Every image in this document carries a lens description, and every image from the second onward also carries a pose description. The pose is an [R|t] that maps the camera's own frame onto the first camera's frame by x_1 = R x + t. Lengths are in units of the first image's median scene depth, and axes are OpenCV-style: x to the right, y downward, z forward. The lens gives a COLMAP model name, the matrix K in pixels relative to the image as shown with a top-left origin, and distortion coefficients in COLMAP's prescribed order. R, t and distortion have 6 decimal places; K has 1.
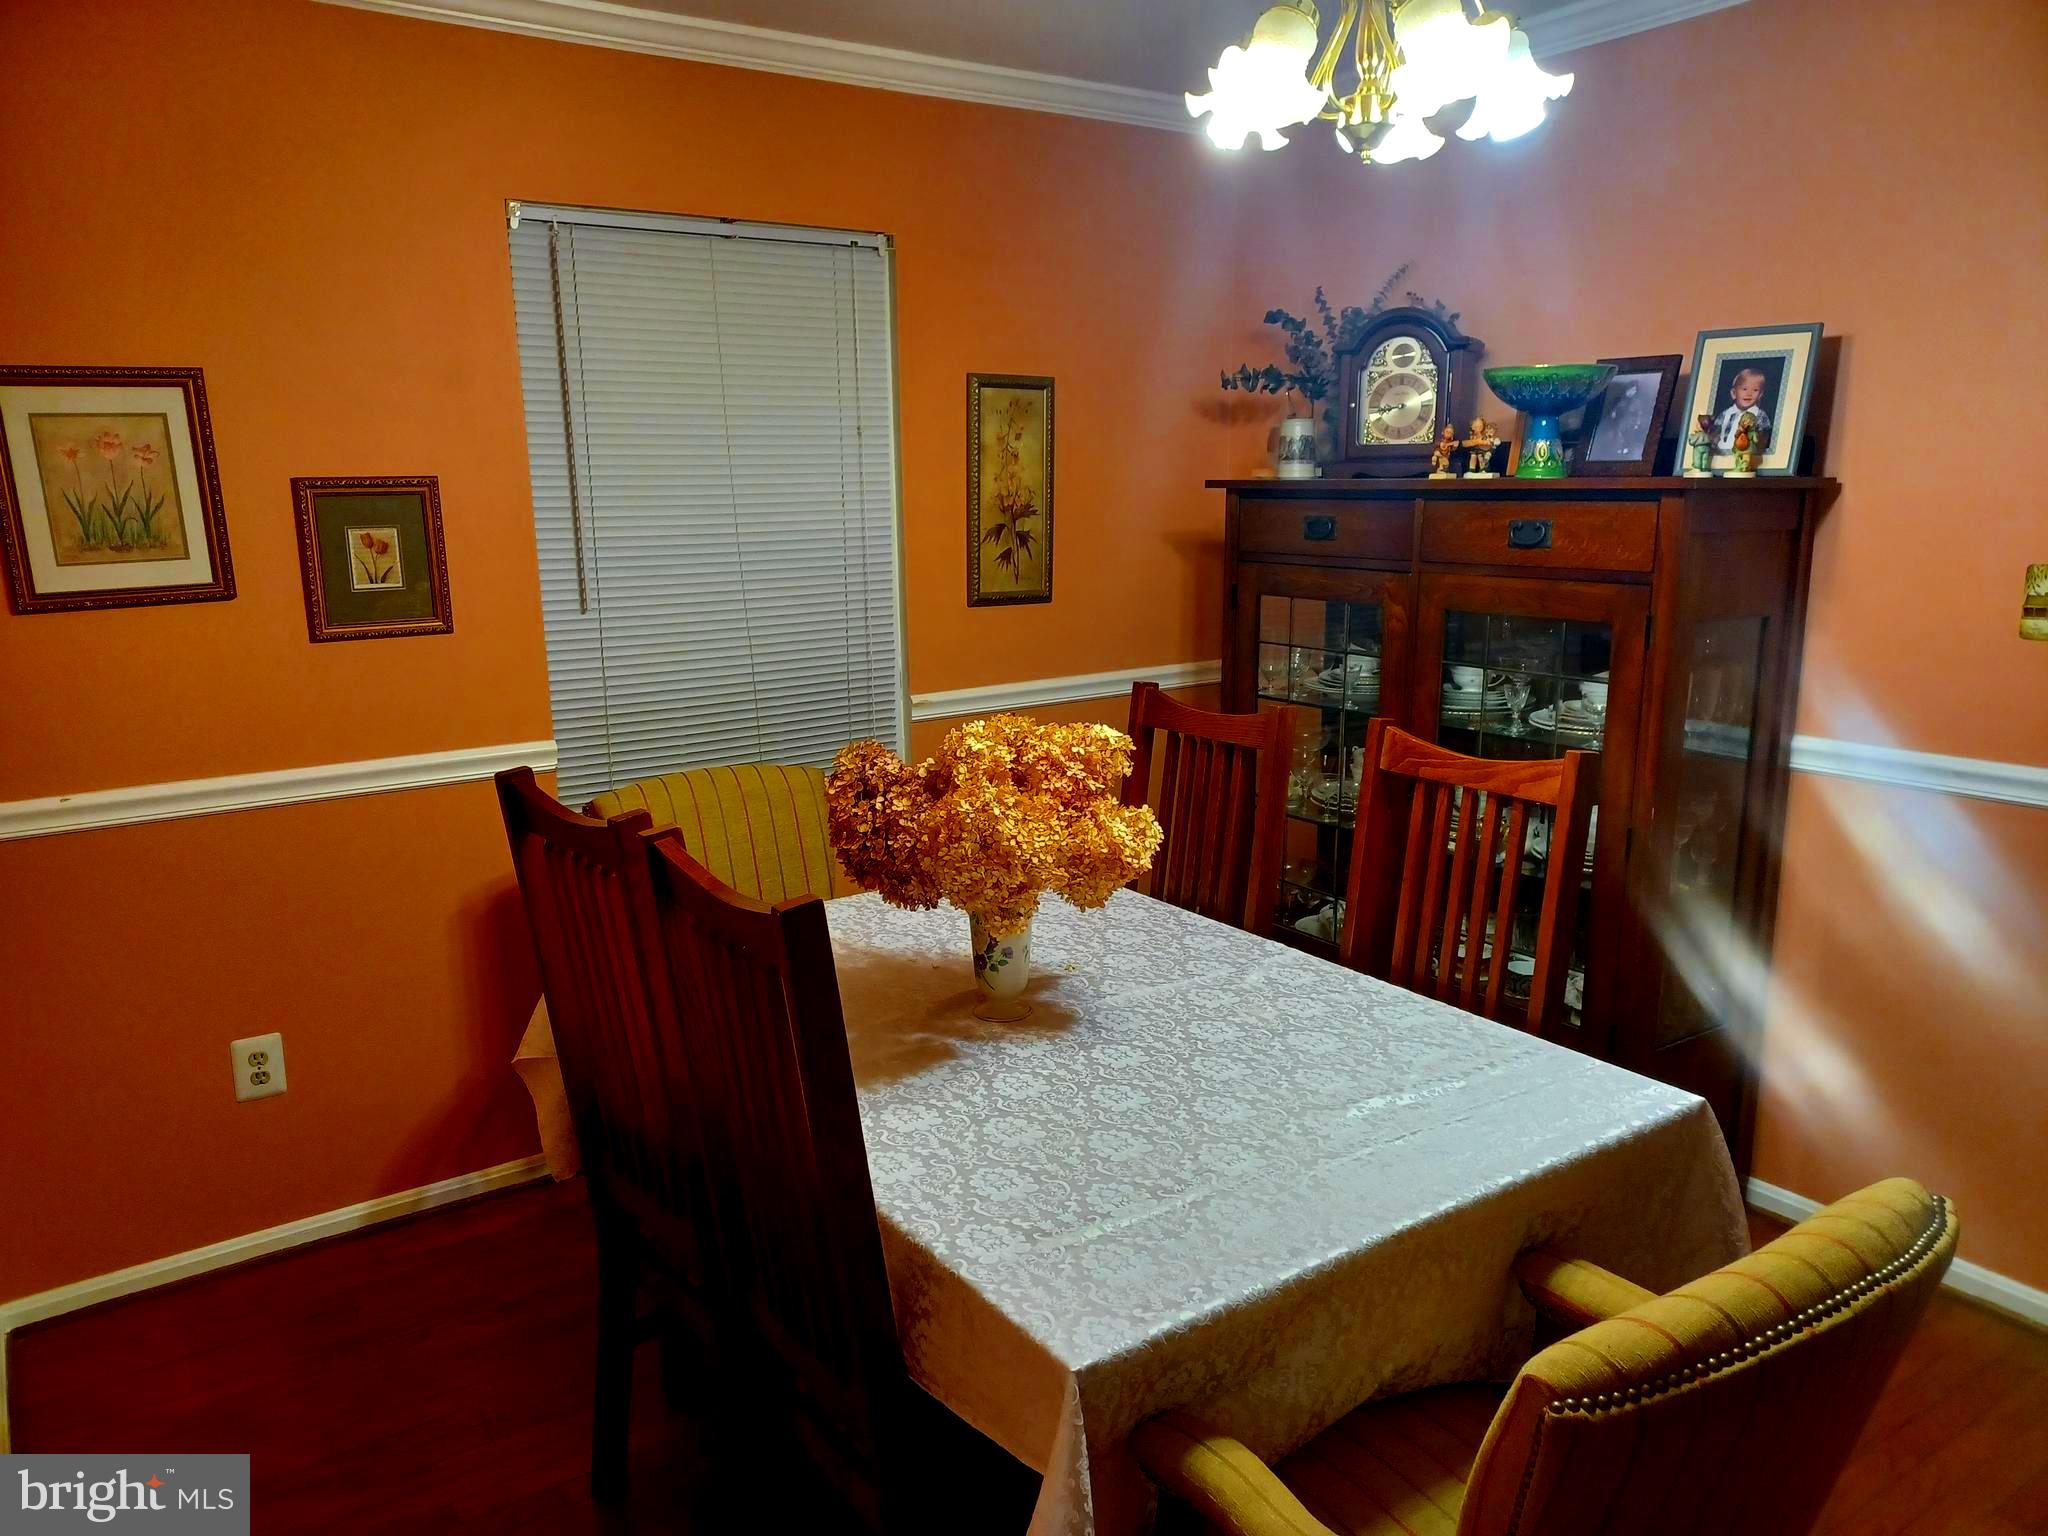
lens RADIAL K [[1449.6, 0, 1024.0], [0, 1449.6, 768.0], [0, 0, 1]] dist [0.036429, -0.051690]
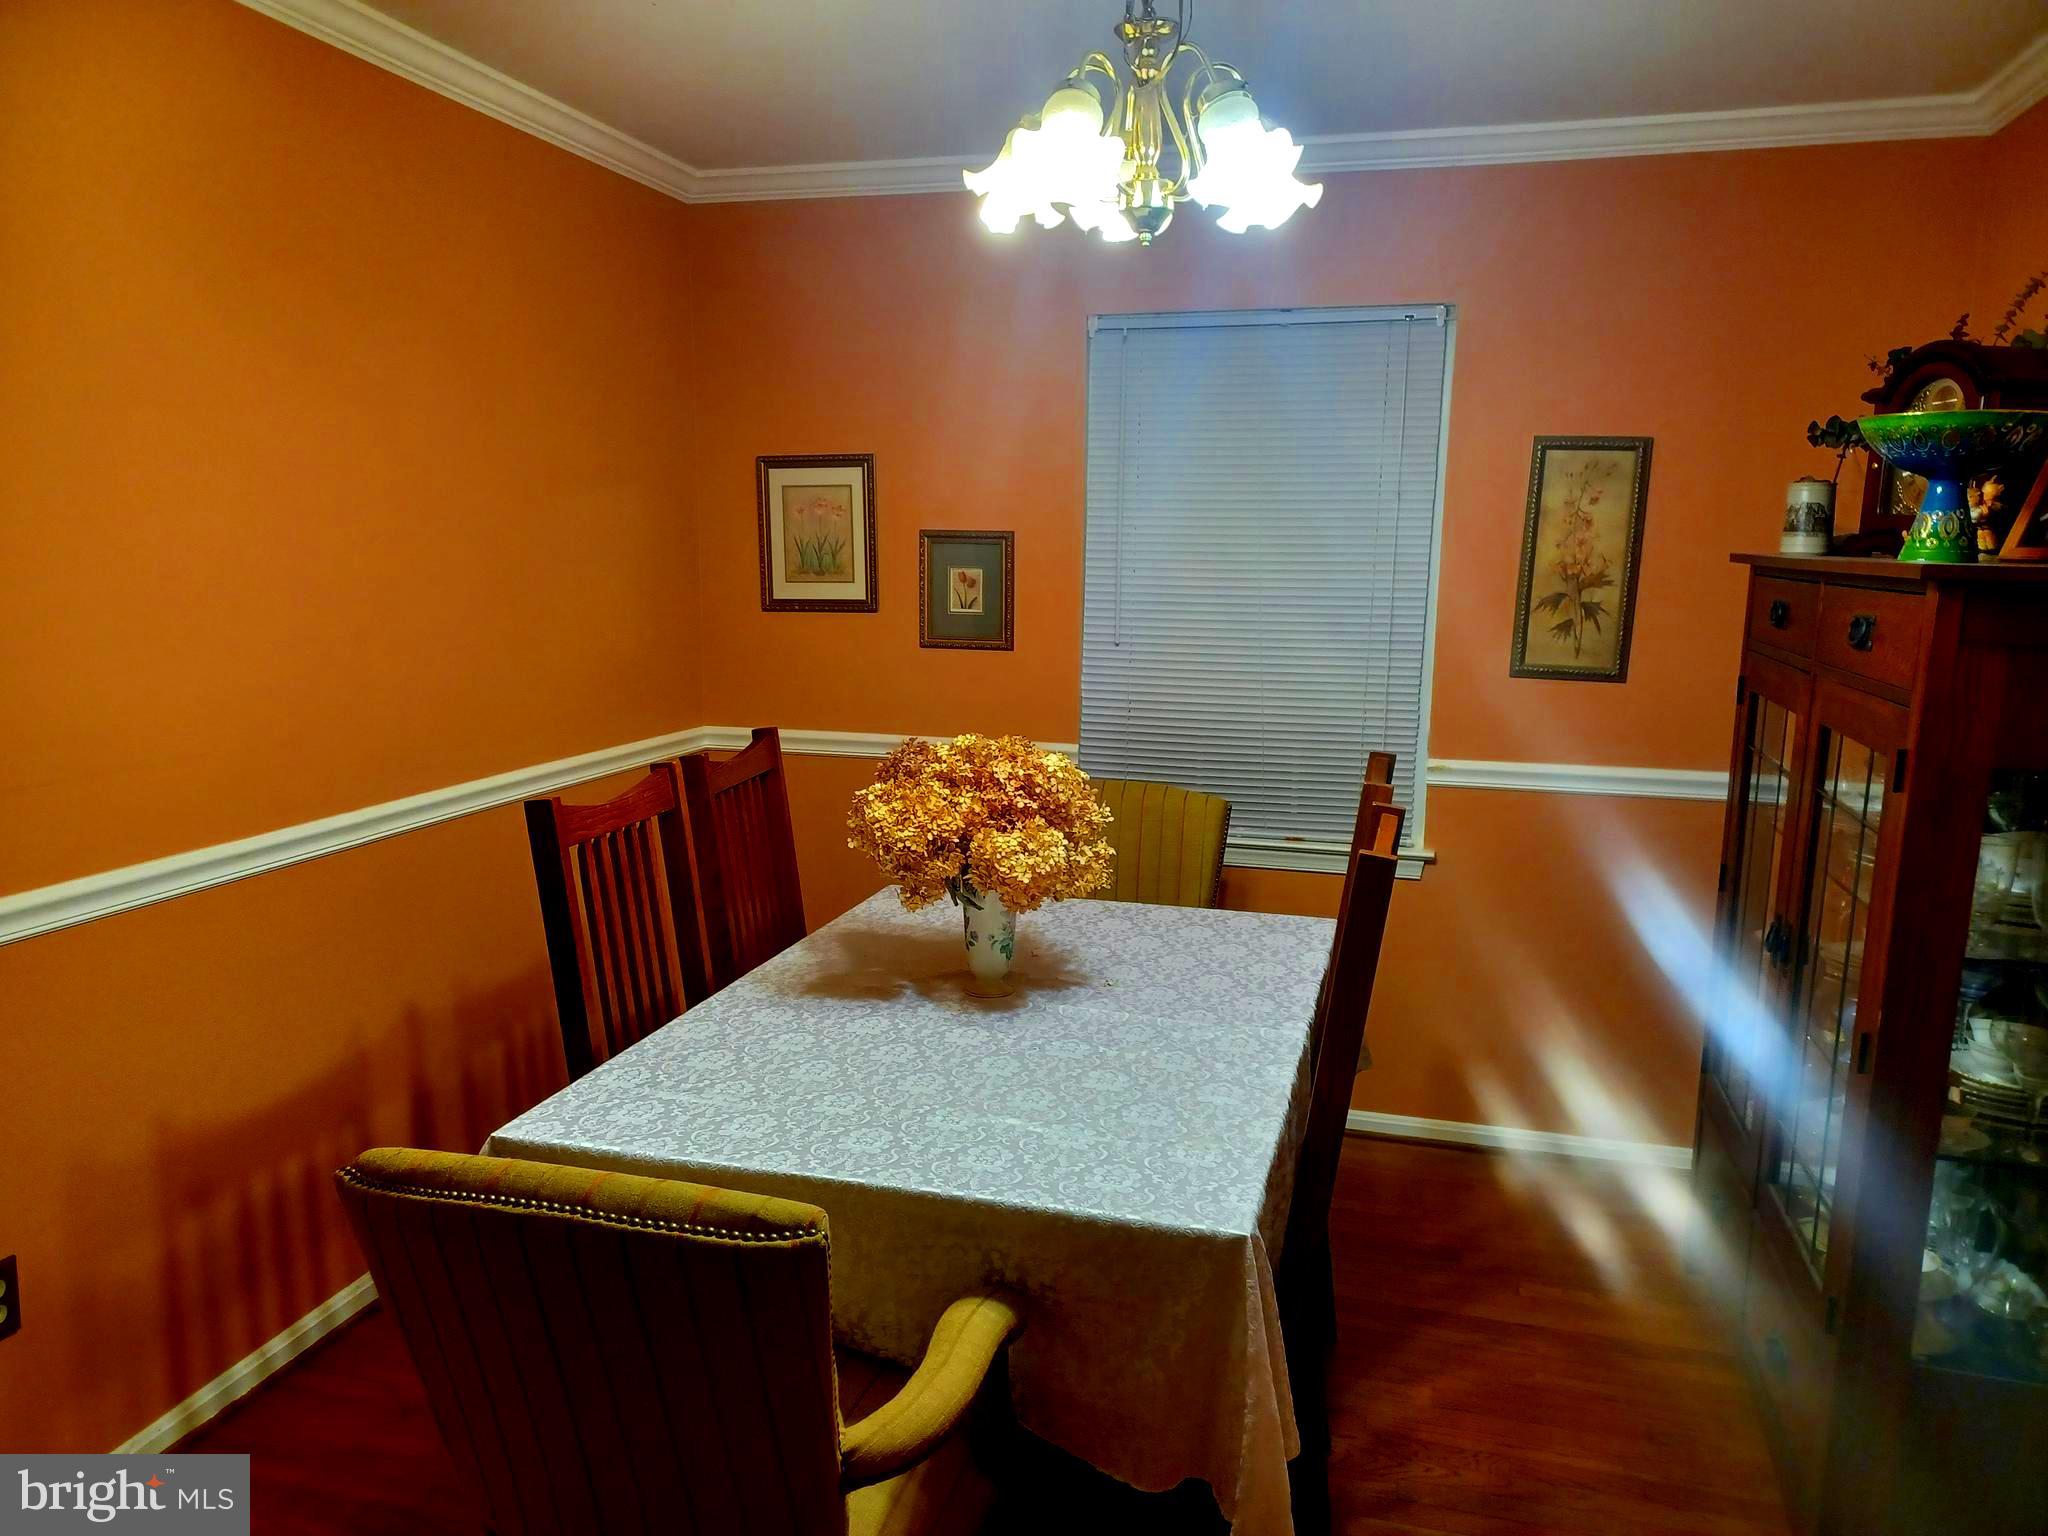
lens RADIAL K [[1449.6, 0, 1024.0], [0, 1449.6, 768.0], [0, 0, 1]] dist [0.036429, -0.051690]
pose [[0.644066, 0.143325, -0.751423, 0.580208], [-0.172697, 0.984175, 0.039697, -0.040632], [0.745221, 0.104201, 0.658625, 0.156997]]
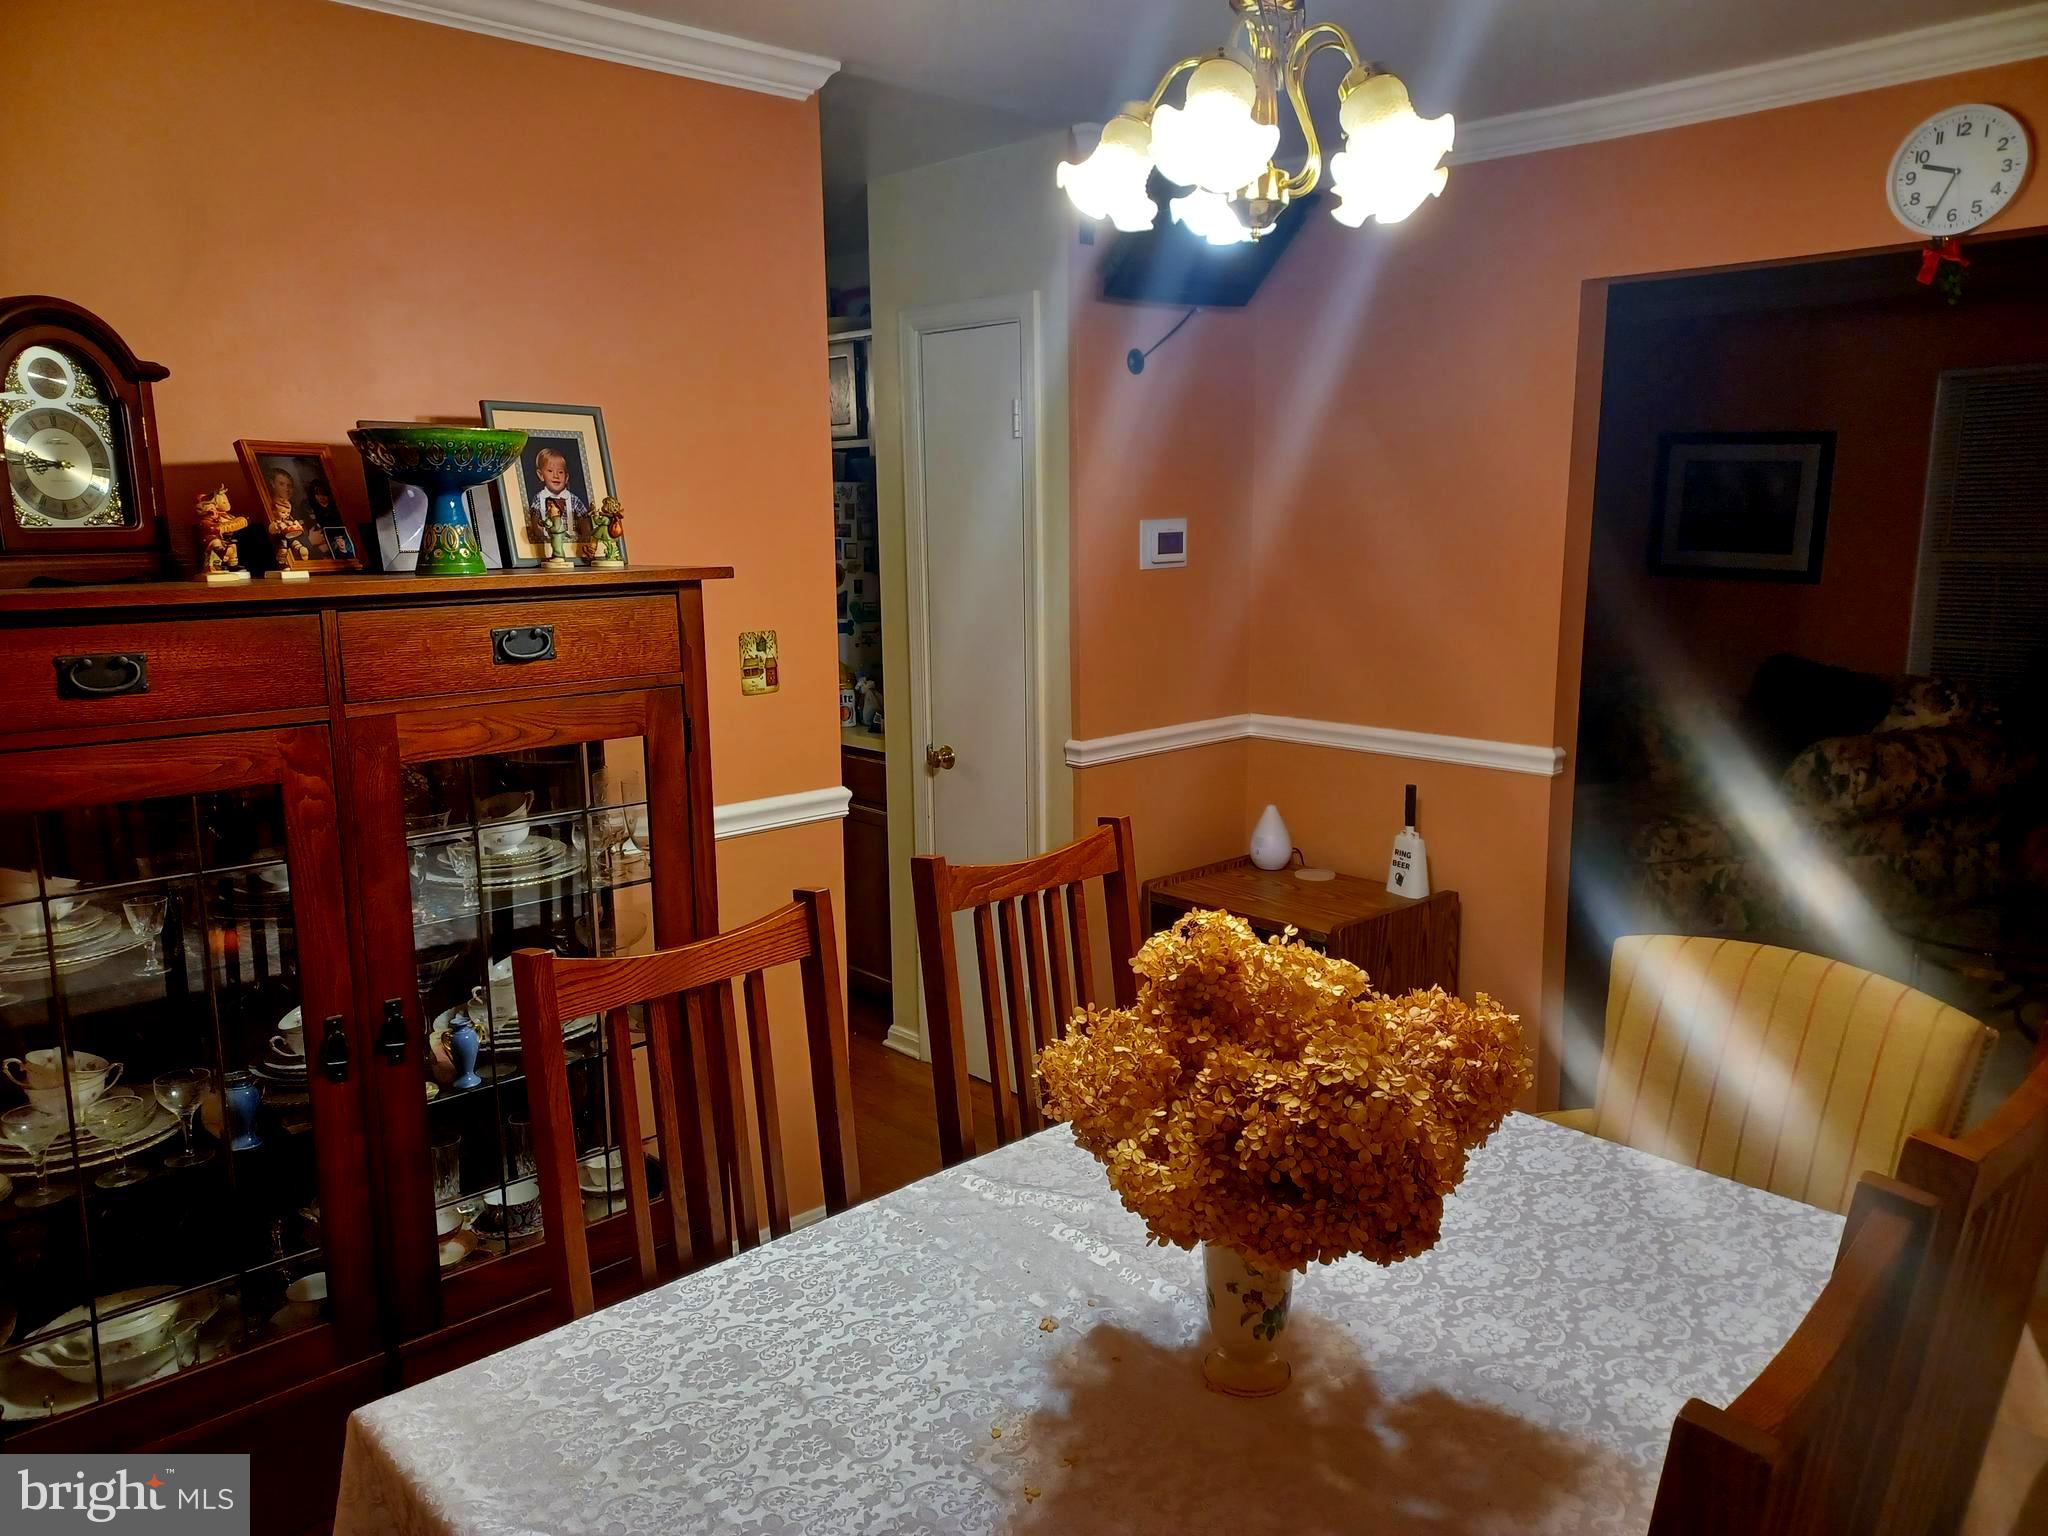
lens RADIAL K [[1449.6, 0, 1024.0], [0, 1449.6, 768.0], [0, 0, 1]] dist [0.036429, -0.051690]
pose [[-0.144377, -0.150857, 0.977956, -0.404543], [0.220525, 0.958550, 0.180420, -0.156681], [-0.964637, 0.241713, -0.105125, 0.741761]]
